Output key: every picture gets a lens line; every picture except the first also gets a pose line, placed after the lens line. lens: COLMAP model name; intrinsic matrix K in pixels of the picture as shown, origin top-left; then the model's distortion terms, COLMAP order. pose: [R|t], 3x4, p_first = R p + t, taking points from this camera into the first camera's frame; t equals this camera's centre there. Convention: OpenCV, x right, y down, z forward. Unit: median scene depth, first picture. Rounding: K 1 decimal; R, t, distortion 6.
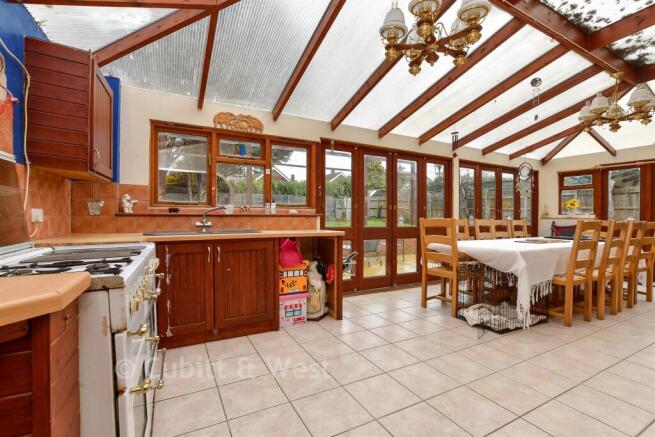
lens RADIAL K [[285.0, 0, 327.1], [0, 285.0, 218.8], [0, 0, 1]] dist [-0.002201, -0.000081]
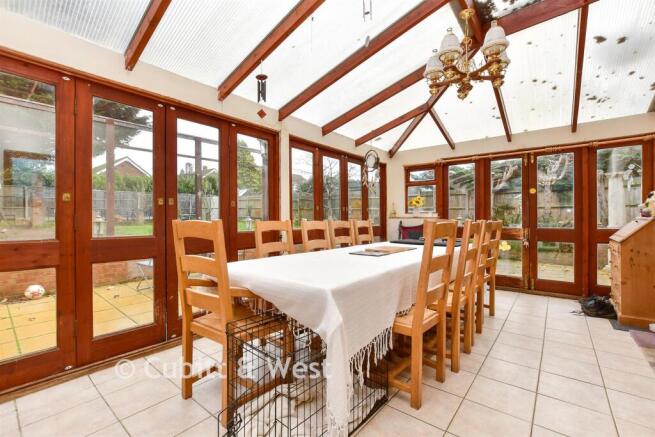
lens RADIAL K [[285.0, 0, 326.0], [0, 285.0, 218.8], [0, 0, 1]] dist [-0.002201, -0.000081]
pose [[0.919628, -0.010549, 0.392649, 0.254513], [0.011936, 0.999928, -0.001092, -0.000289], [-0.392609, 0.005691, 0.919688, 0.300626]]
